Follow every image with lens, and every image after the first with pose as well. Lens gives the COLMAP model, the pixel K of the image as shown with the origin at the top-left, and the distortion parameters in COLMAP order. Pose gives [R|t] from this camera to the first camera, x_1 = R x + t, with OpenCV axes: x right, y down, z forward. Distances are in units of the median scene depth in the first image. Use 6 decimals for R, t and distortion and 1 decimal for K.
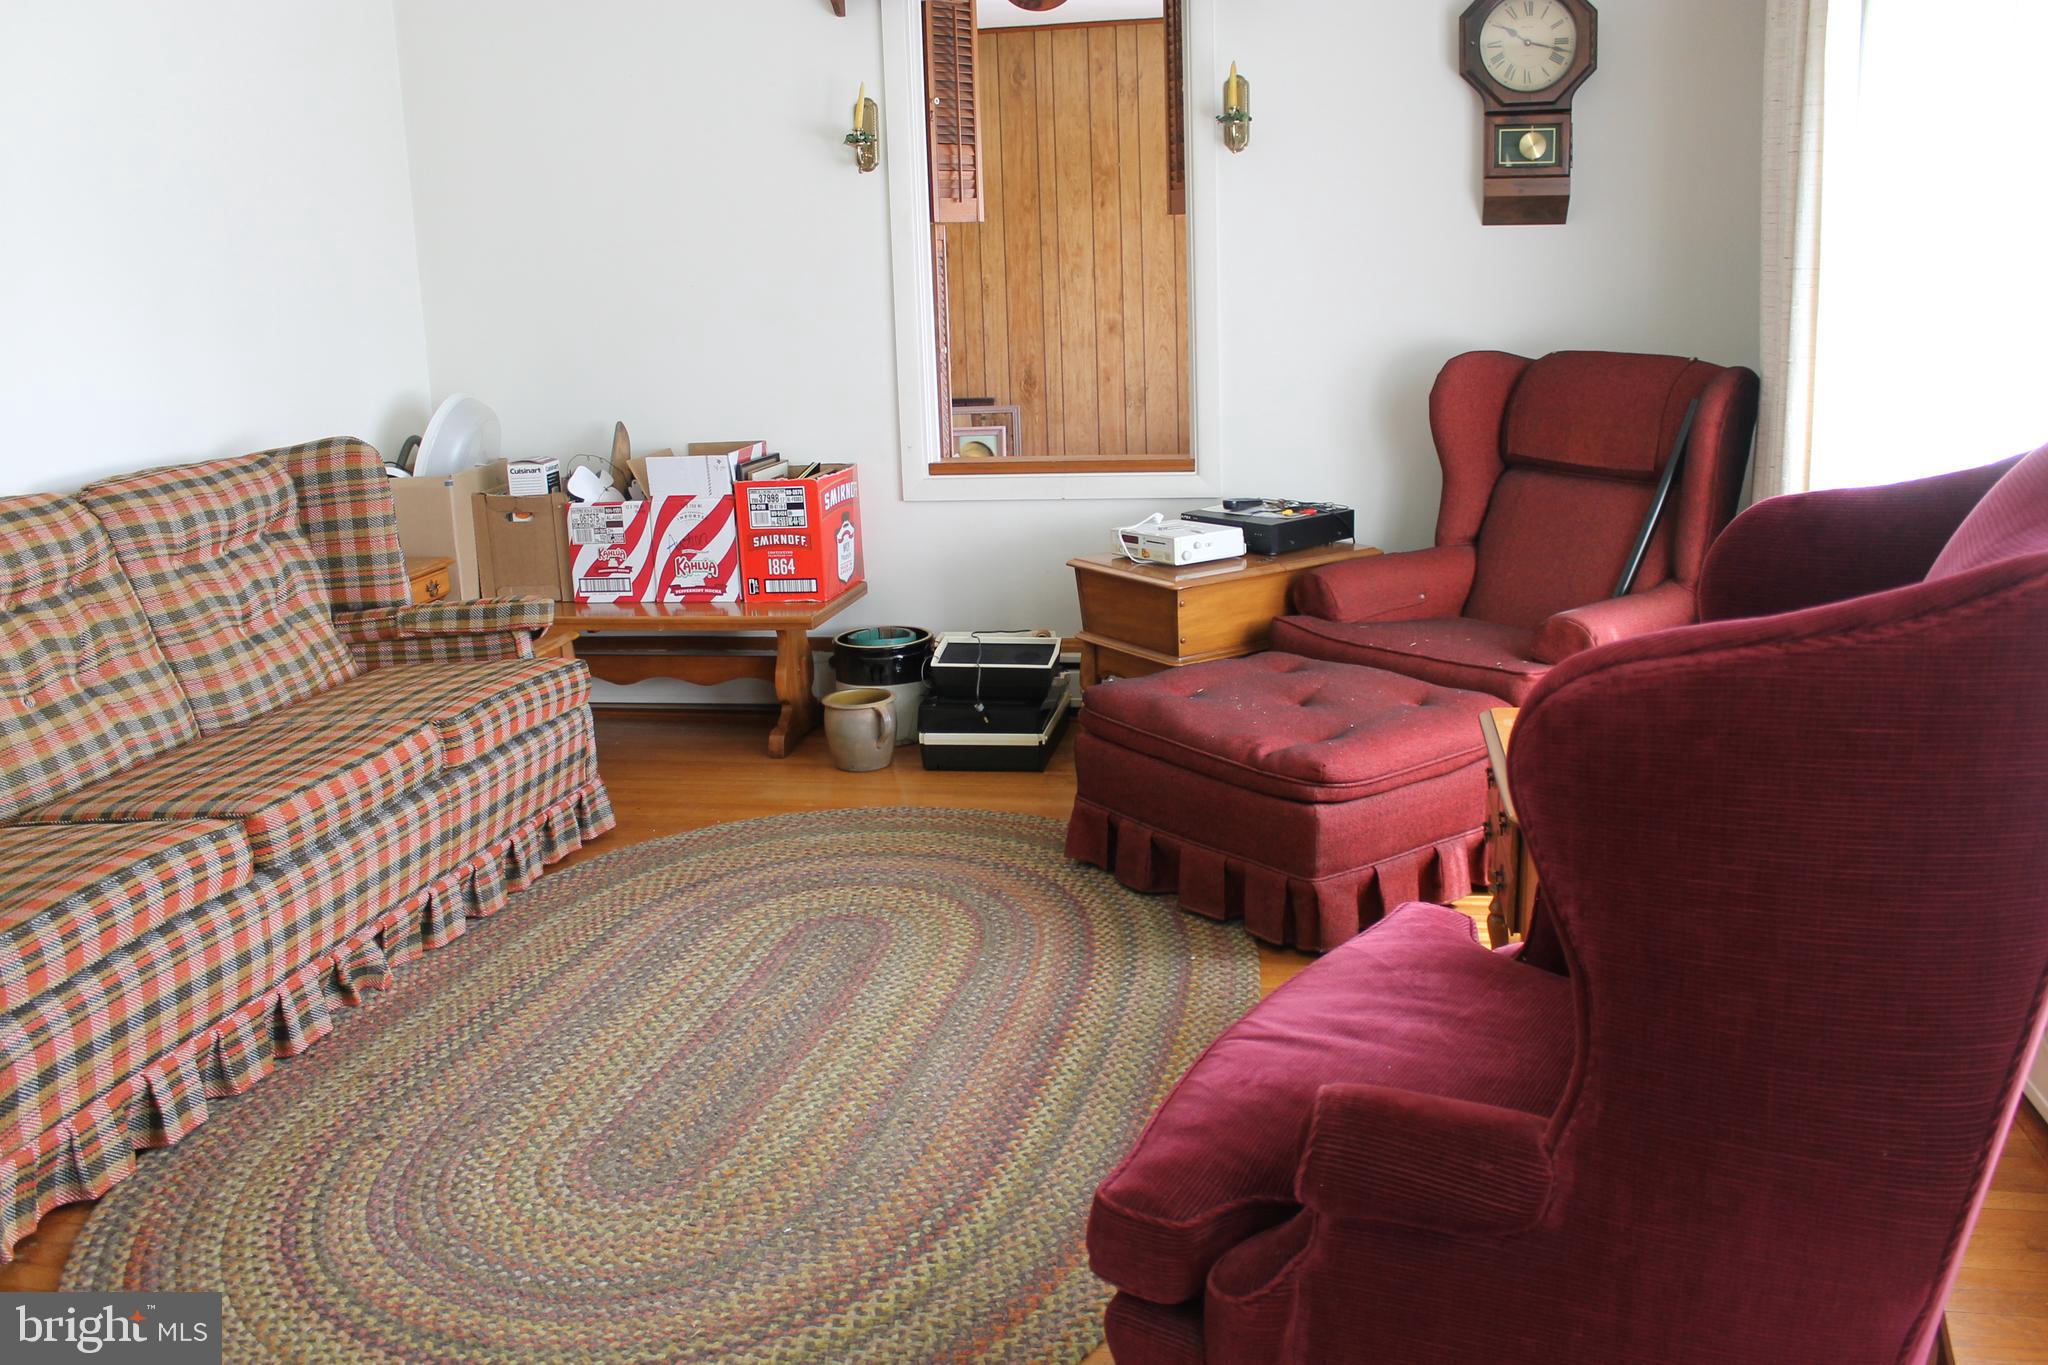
lens RADIAL K [[1743.3, 0, 1024.4], [0, 1743.3, 687.3], [0, 0, 1]] dist [-0.143156, 0.080240]
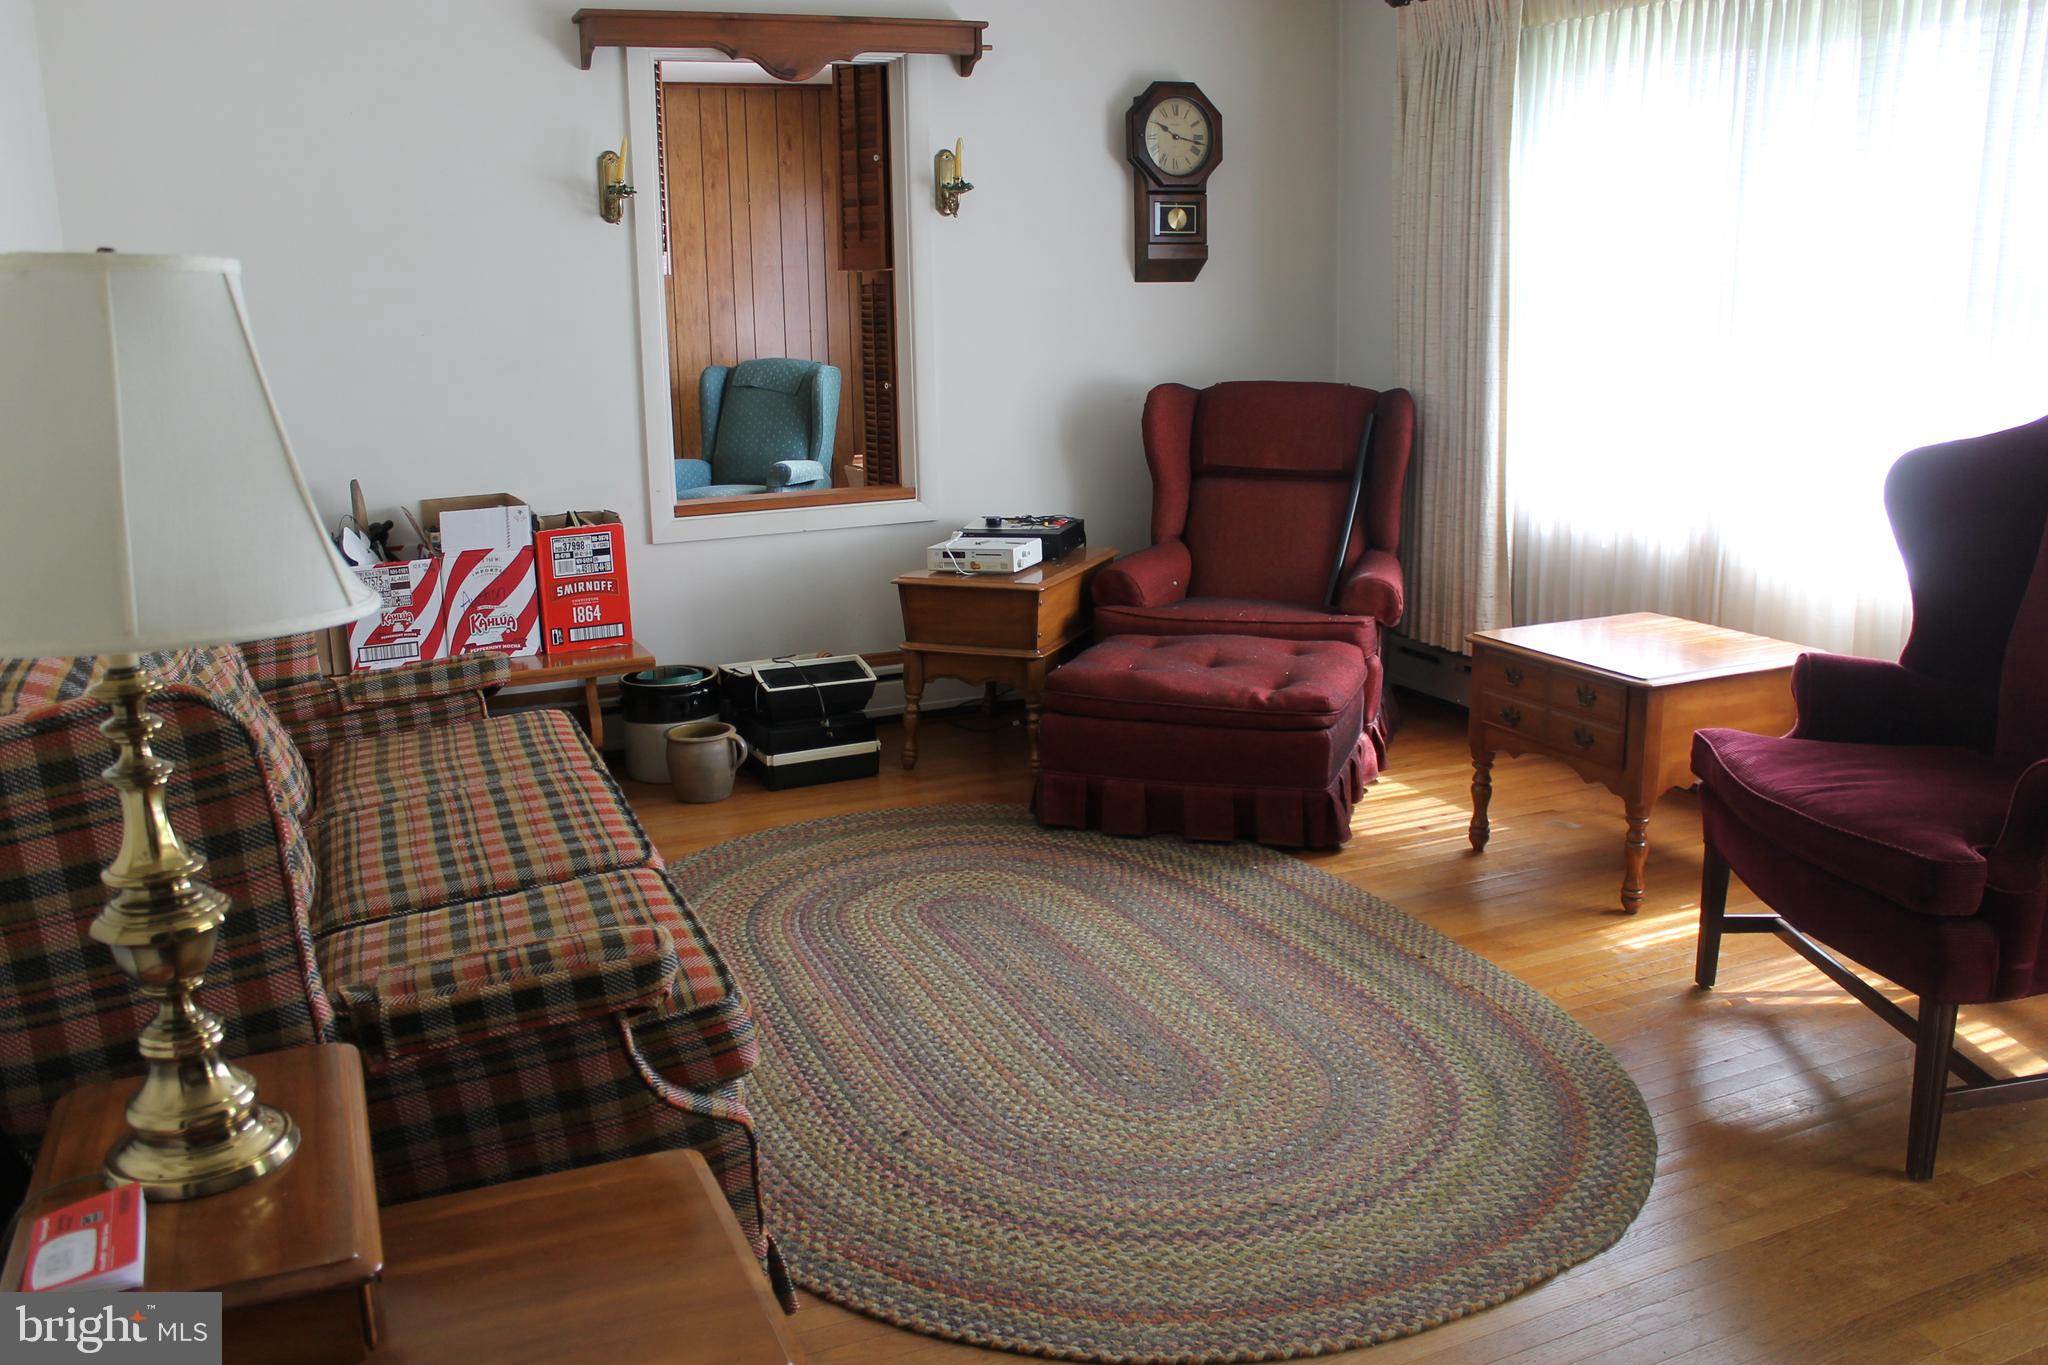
lens RADIAL K [[1743.3, 0, 1032.4], [0, 1743.3, 678.4], [0, 0, 1]] dist [-0.143156, 0.080240]
pose [[0.816443, -0.107745, 0.567284, -0.516742], [0.131941, 0.991256, -0.001620, 0.002583], [-0.562149, 0.076170, 0.823521, 0.044518]]
